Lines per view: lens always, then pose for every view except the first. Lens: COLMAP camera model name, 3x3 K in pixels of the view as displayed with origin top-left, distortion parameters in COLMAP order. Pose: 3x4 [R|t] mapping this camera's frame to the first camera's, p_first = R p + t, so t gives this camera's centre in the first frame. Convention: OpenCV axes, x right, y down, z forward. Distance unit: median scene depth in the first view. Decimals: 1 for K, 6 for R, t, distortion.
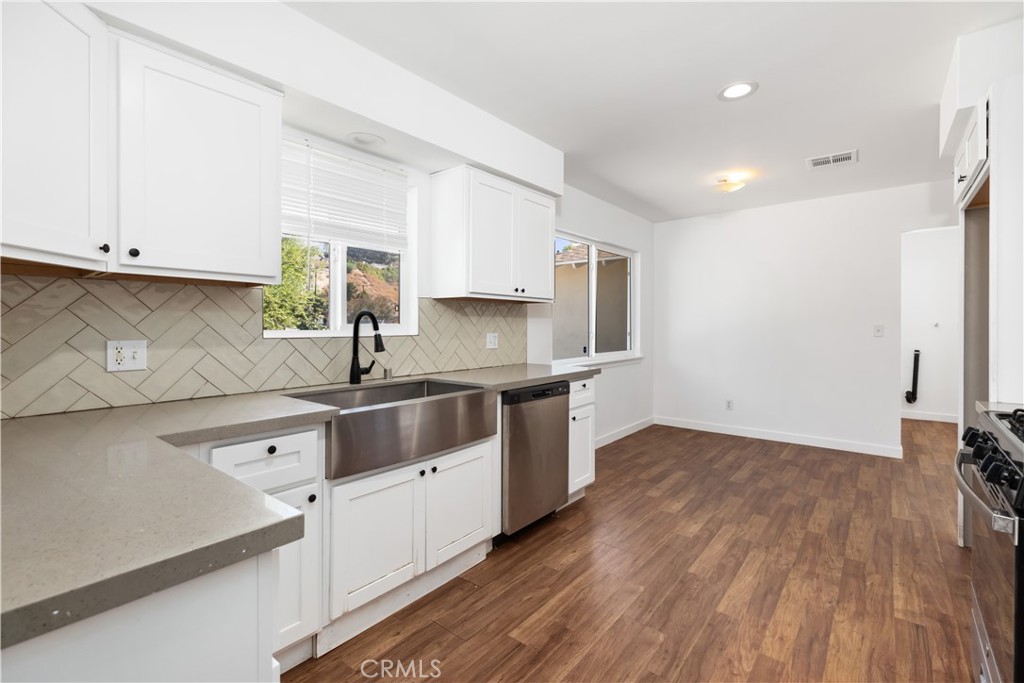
lens RADIAL K [[457.8, 0, 500.9], [0, 457.8, 328.4], [0, 0, 1]] dist [0.001279, 0.000779]
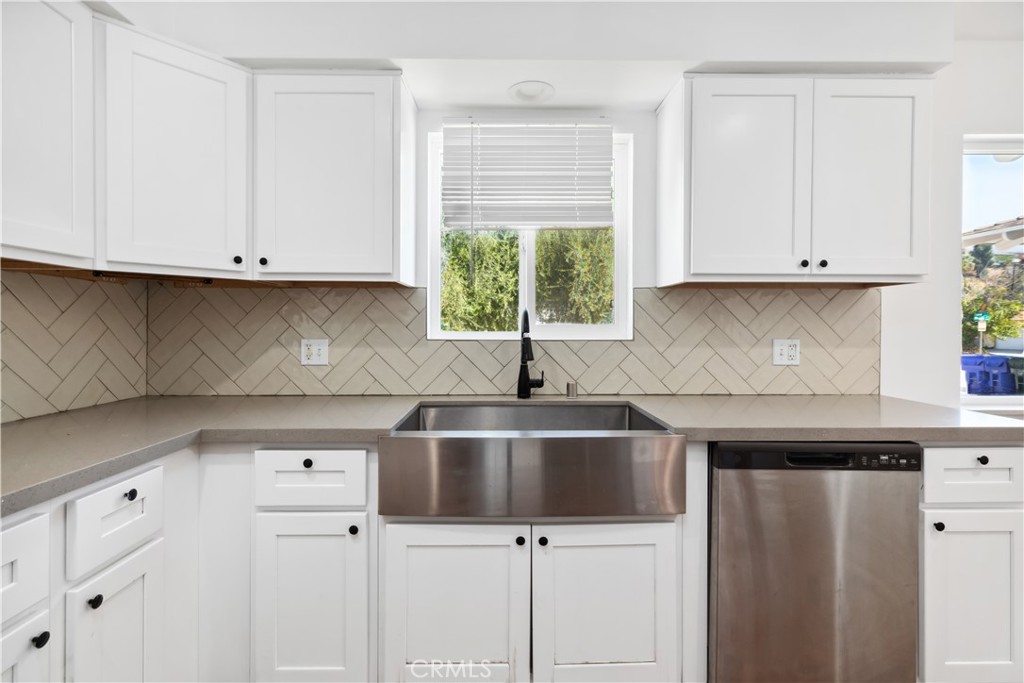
lens RADIAL K [[457.8, 0, 512.0], [0, 457.8, 332.3], [0, 0, 1]] dist [0.001279, 0.000779]
pose [[0.653226, 0.010832, -0.757085, 0.288721], [-0.006448, 0.999941, 0.008744, -0.002978], [0.757135, -0.000830, 0.653257, 0.463353]]
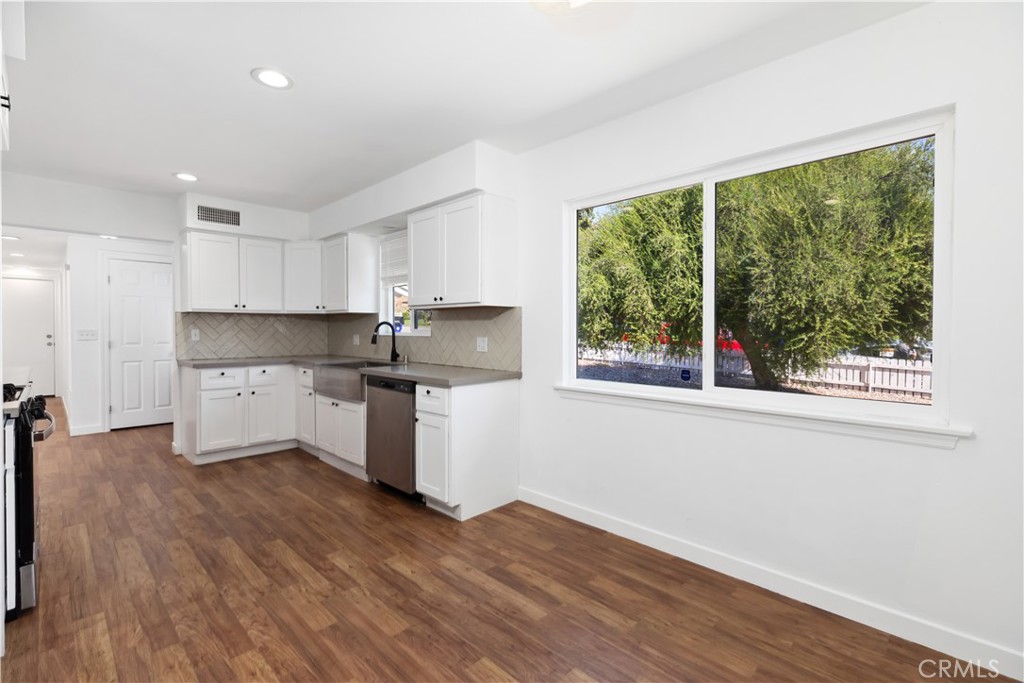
lens RADIAL K [[457.8, 0, 513.5], [0, 457.8, 335.8], [0, 0, 1]] dist [0.001279, 0.000779]
pose [[-0.075523, 0.014443, -0.997039, 1.489137], [-0.009248, 0.999842, 0.015184, -0.015009], [0.997101, 0.010368, -0.075378, 1.638982]]
